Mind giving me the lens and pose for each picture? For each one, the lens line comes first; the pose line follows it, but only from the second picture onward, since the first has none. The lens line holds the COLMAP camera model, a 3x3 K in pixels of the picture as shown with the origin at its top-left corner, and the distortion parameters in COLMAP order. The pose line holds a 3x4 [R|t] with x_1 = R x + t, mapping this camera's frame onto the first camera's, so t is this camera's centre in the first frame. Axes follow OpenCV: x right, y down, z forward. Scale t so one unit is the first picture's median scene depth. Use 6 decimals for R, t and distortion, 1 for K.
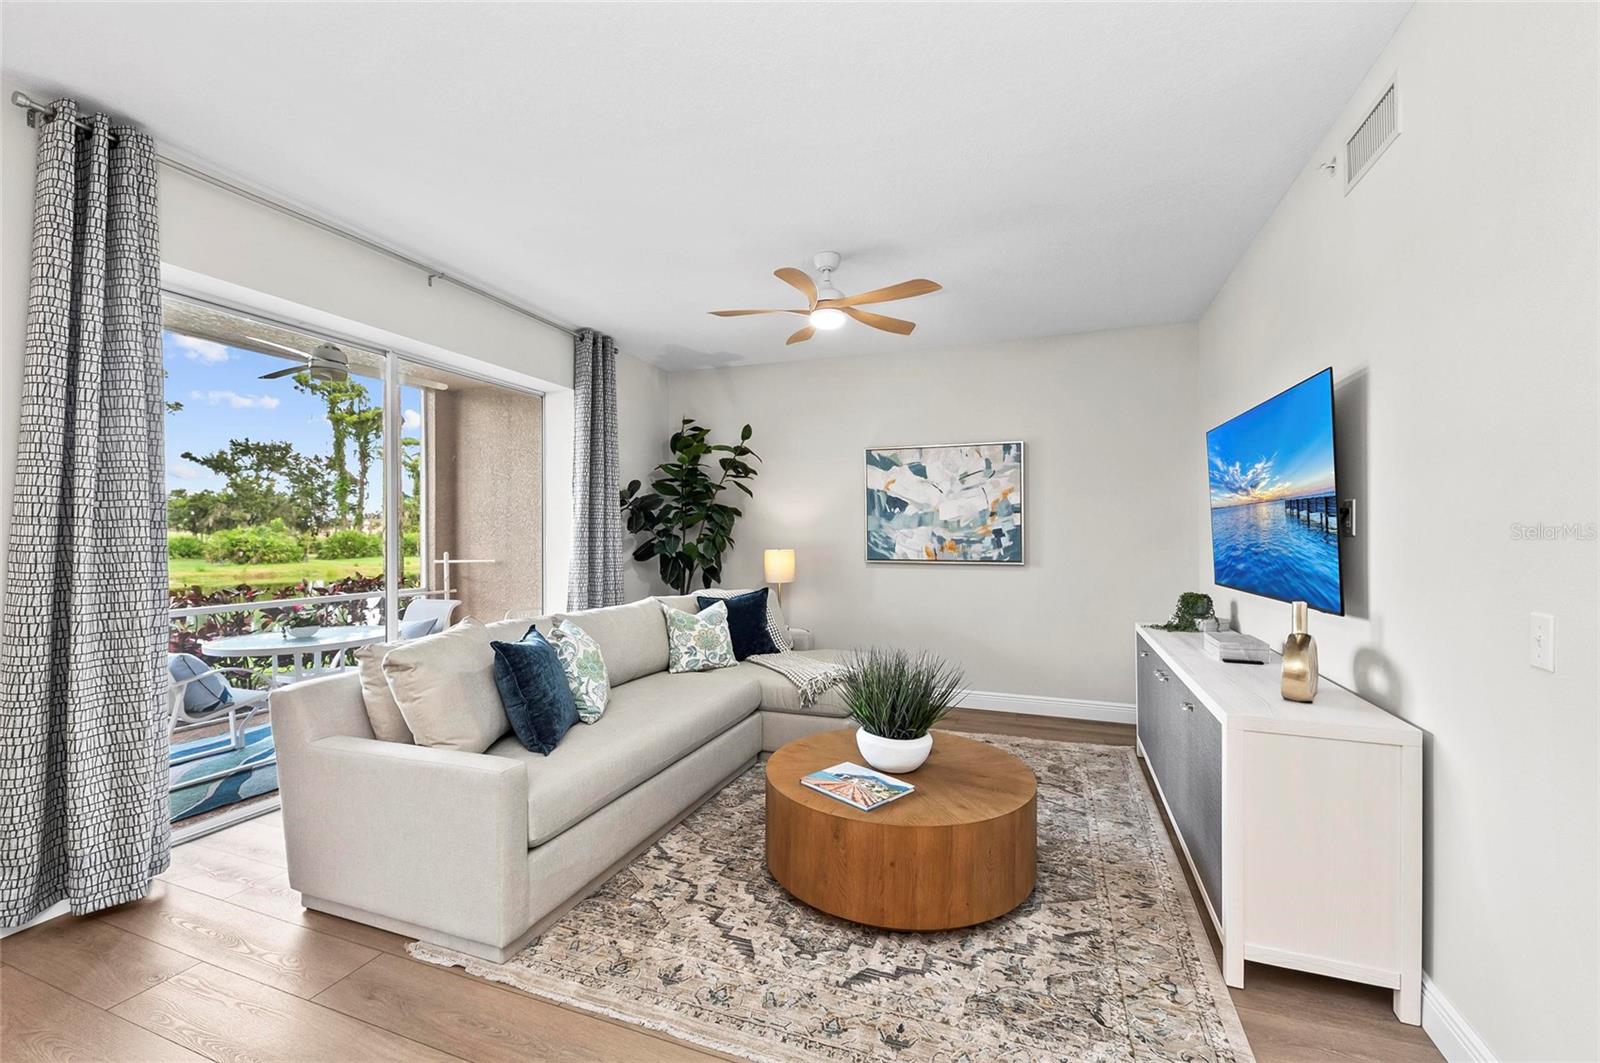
lens RADIAL K [[663.0, 0, 797.7], [0, 663.0, 540.5], [0, 0, 1]] dist [0.027074, -0.010081]
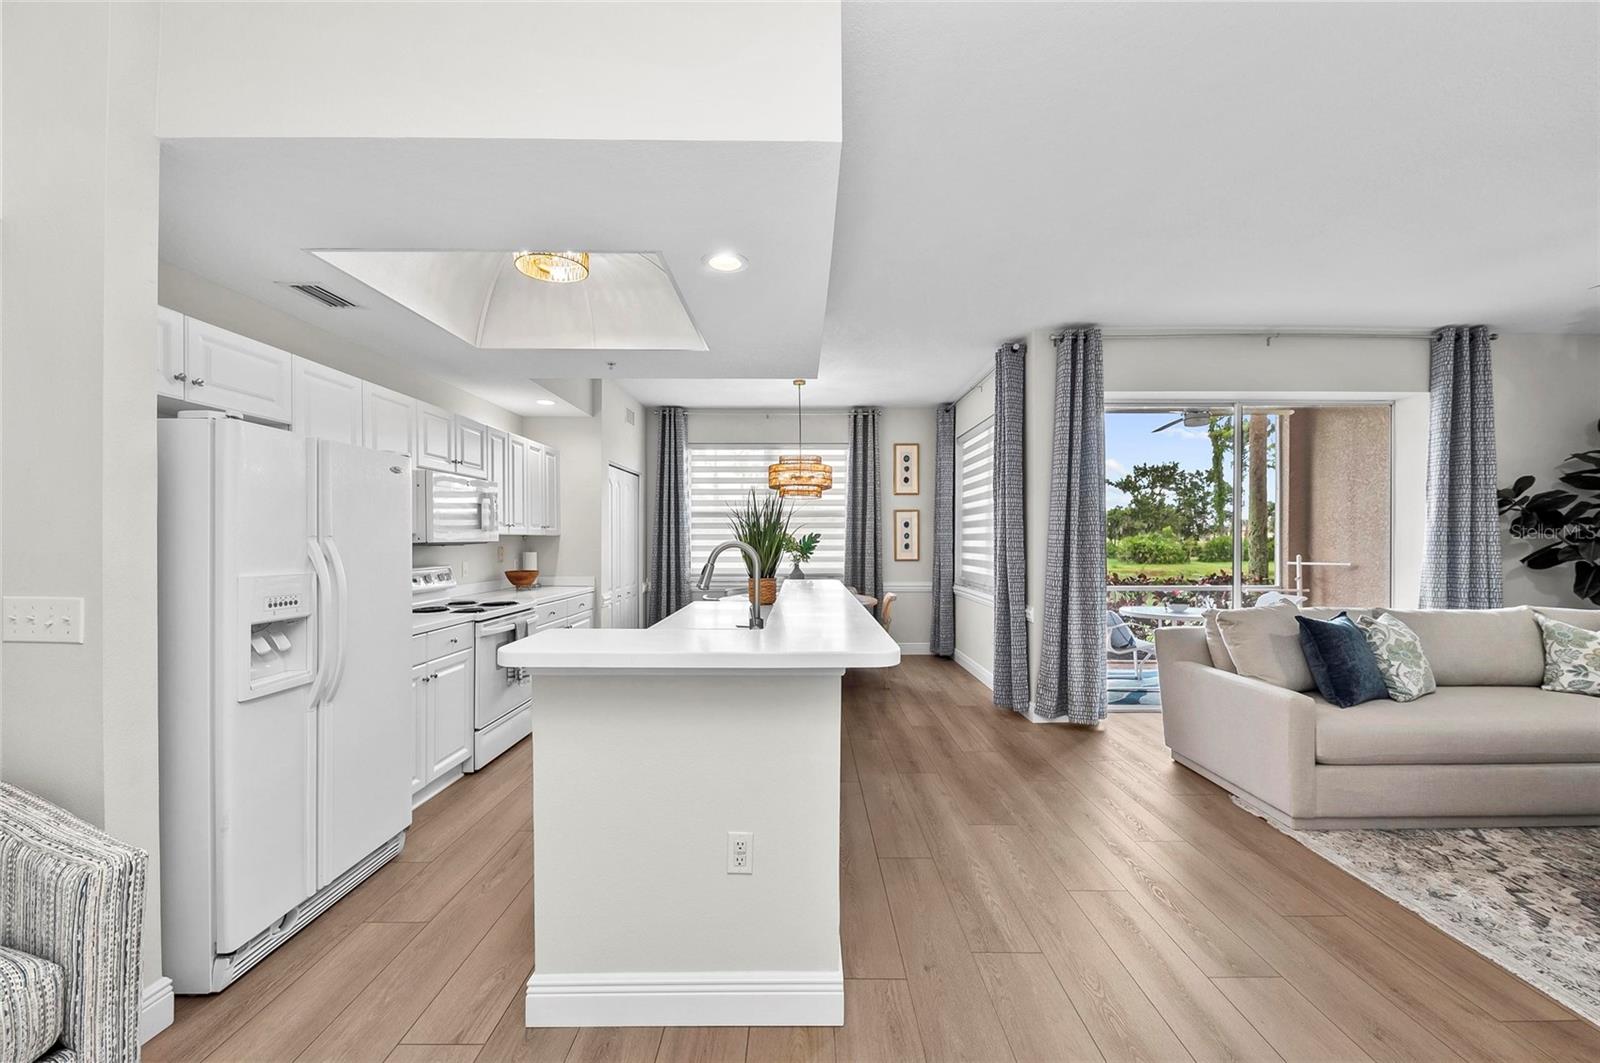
lens RADIAL K [[613.6, 0, 803.1], [0, 613.6, 539.8], [0, 0, 1]] dist [0.000386, -0.006284]
pose [[0.367058, -0.001896, -0.930196, 0.167569], [-0.006539, 0.999968, -0.004619, 0.003576], [0.930175, 0.007778, 0.367034, -0.201964]]
